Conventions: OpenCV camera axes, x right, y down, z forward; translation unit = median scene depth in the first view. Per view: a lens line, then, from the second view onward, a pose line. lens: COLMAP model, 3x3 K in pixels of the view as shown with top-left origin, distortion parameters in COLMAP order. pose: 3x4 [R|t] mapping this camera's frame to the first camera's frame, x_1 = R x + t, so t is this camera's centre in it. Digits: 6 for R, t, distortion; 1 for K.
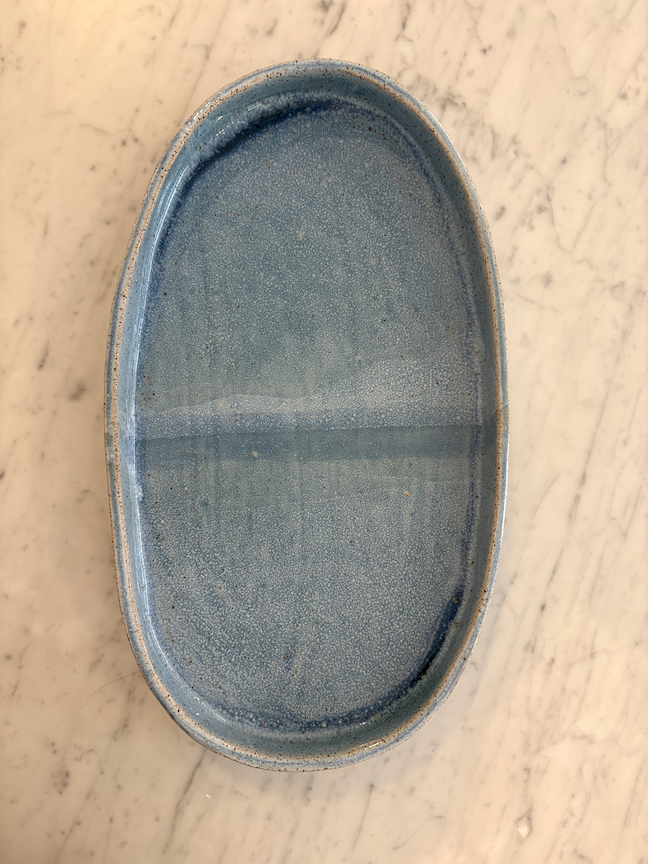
lens RADIAL K [[661.1, 0, 324.8], [0, 661.1, 426.0], [0, 0, 1]] dist [0.002326, -0.016143]
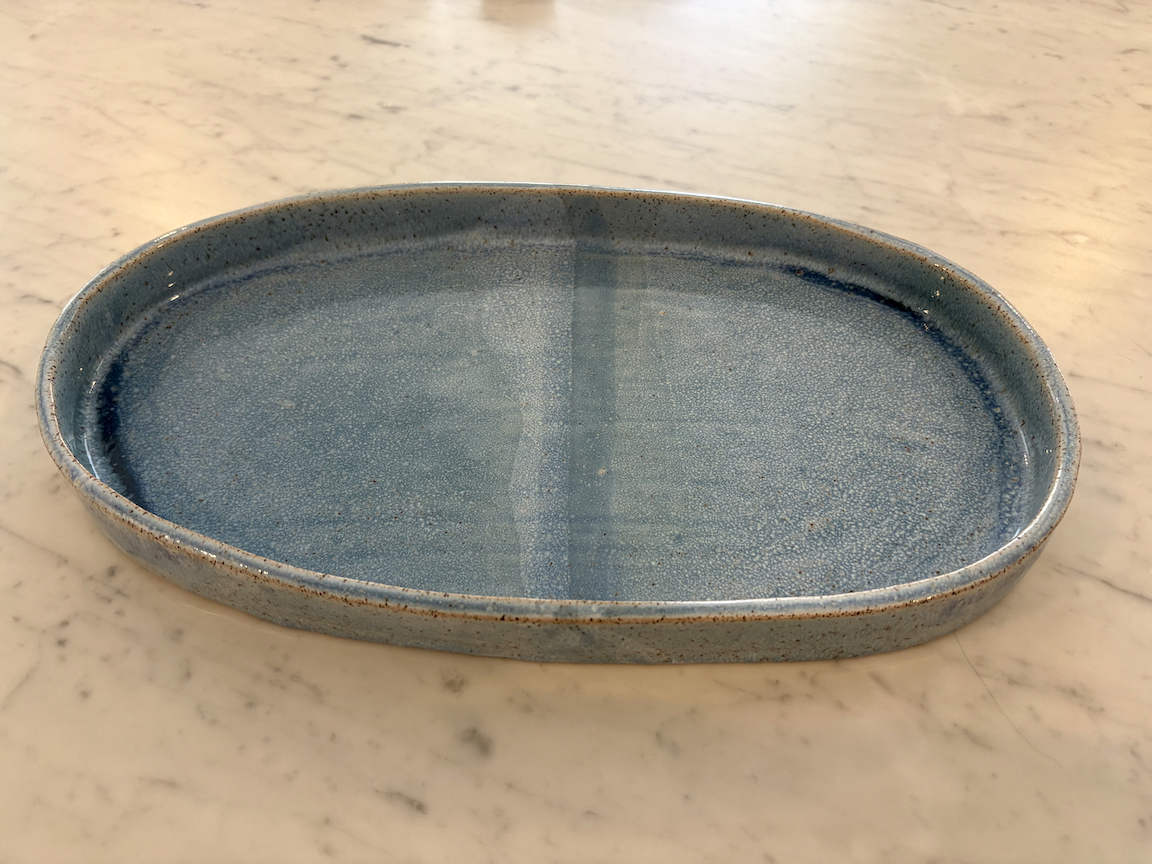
lens RADIAL K [[881.4, 0, 573.7], [0, 881.4, 435.0], [0, 0, 1]] dist [0.002326, -0.016143]
pose [[0.055072, -0.828797, 0.556833, -0.560115], [0.998482, 0.046351, -0.029764, 0.038377], [-0.001142, 0.557626, 0.830091, 0.250884]]
